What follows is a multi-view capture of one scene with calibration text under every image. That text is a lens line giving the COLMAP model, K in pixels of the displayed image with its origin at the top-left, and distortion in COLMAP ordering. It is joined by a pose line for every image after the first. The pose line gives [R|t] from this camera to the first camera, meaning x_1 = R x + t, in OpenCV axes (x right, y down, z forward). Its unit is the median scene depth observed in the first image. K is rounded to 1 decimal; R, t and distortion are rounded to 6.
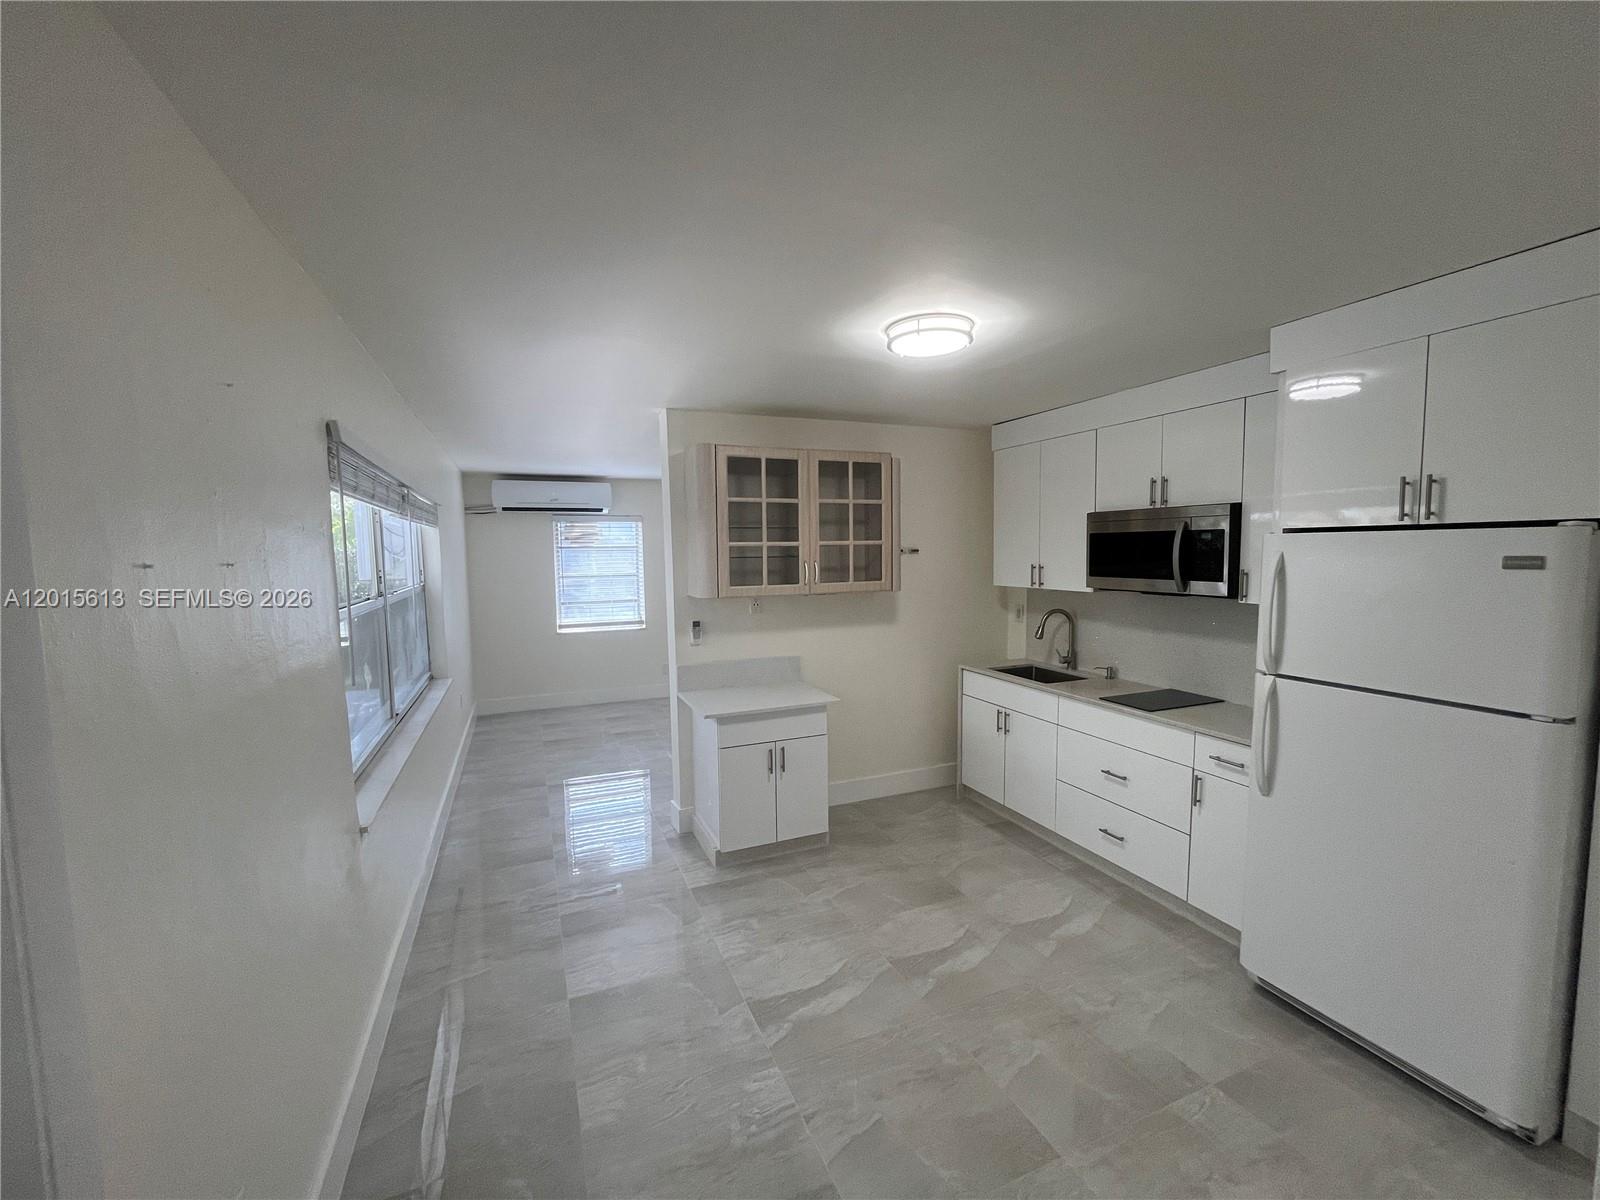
lens RADIAL K [[645.6, 0, 796.7], [0, 645.6, 597.0], [0, 0, 1]] dist [-0.002149, 0.000392]
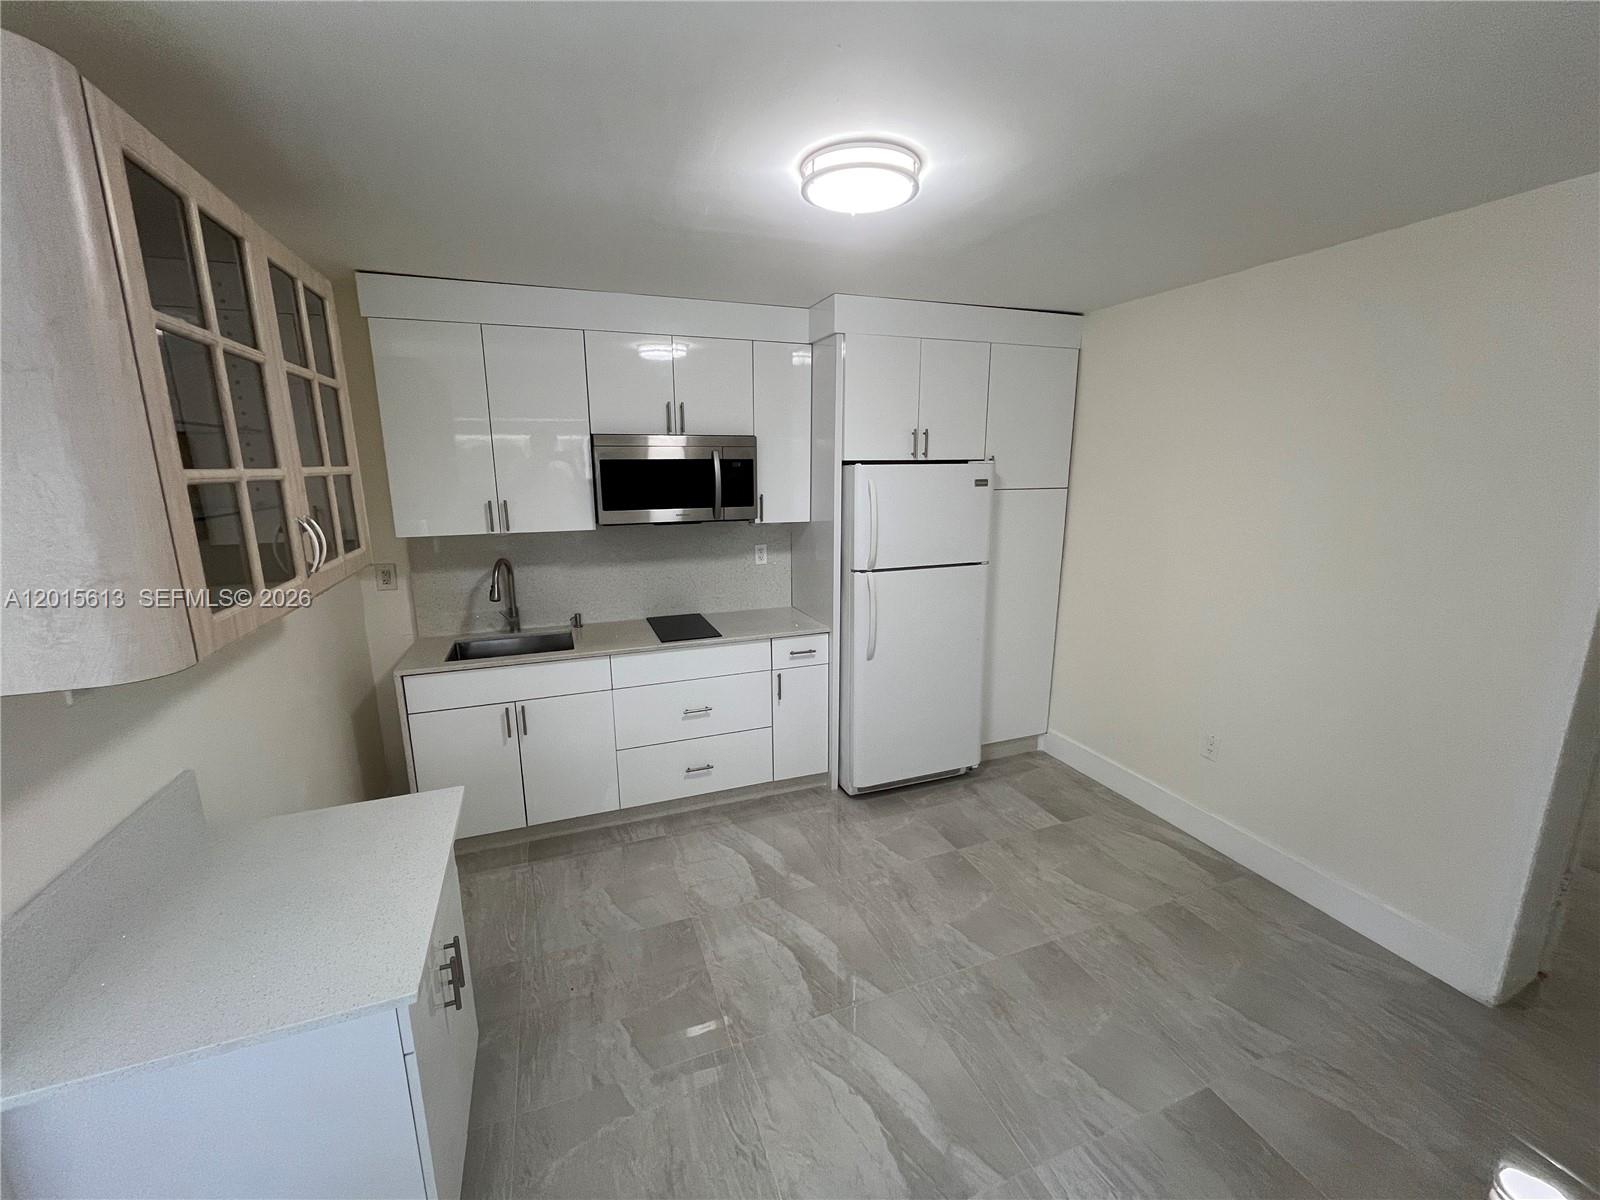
lens RADIAL K [[645.6, 0, 801.5], [0, 645.6, 598.7], [0, 0, 1]] dist [-0.002149, 0.000392]
pose [[0.033310, -0.195461, 0.980146, -0.485574], [0.079028, 0.978134, 0.192374, -0.076091], [-0.996316, 0.071051, 0.048029, 0.876661]]
